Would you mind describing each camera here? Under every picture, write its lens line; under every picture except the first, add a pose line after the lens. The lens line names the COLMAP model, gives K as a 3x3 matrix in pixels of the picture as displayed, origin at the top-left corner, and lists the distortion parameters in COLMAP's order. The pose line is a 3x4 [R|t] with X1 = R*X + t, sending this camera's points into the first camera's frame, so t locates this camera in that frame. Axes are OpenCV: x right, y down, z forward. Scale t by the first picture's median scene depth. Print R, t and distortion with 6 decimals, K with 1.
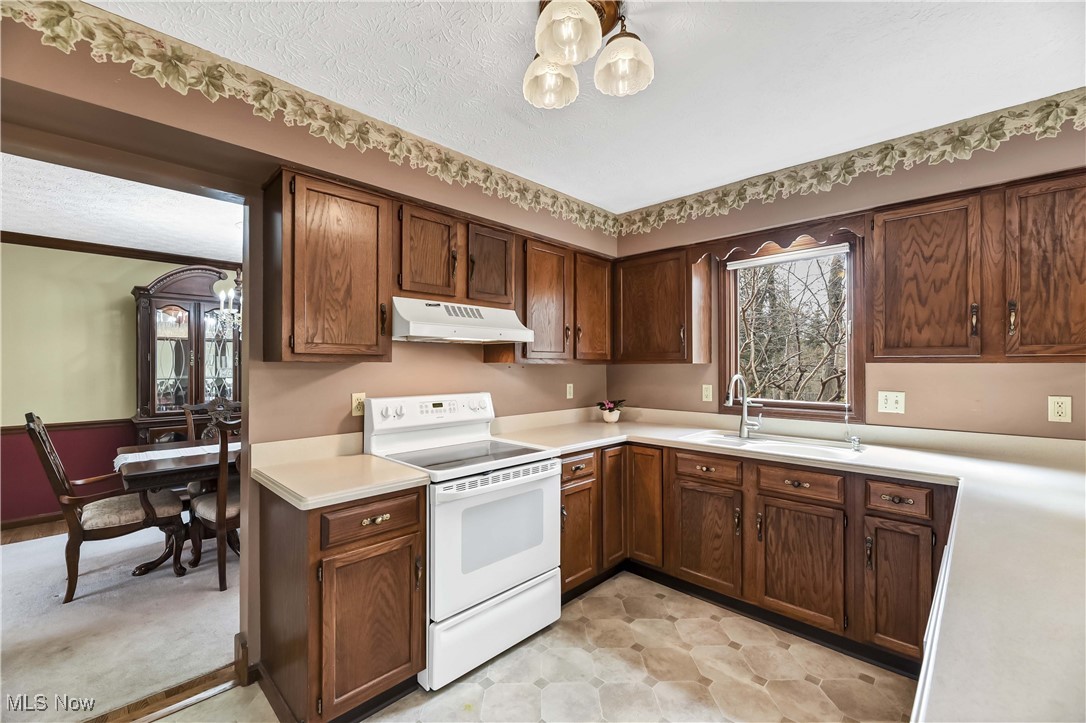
lens RADIAL K [[453.5, 0, 544.5], [0, 453.5, 369.1], [0, 0, 1]] dist [-0.002594, -0.000691]
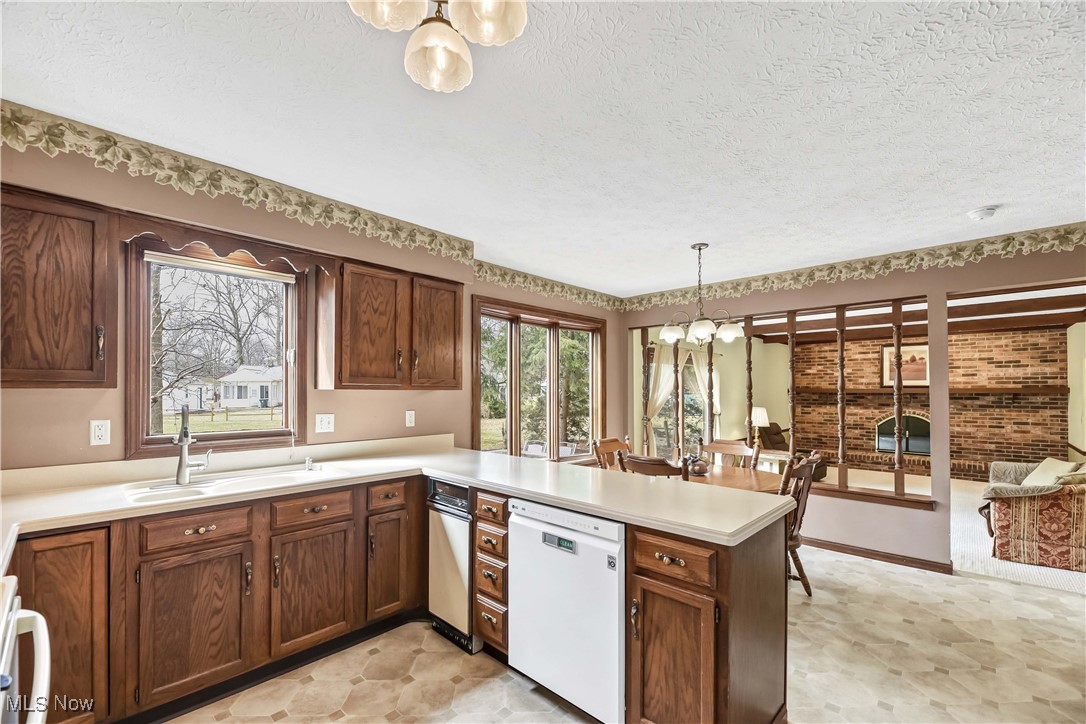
lens RADIAL K [[453.5, 0, 568.0], [0, 453.5, 385.3], [0, 0, 1]] dist [-0.002594, -0.000691]
pose [[-0.045574, 0.009878, 0.998912, -0.464576], [0.001470, 0.999951, -0.009821, -0.011898], [-0.998960, 0.001020, -0.045586, 0.474395]]
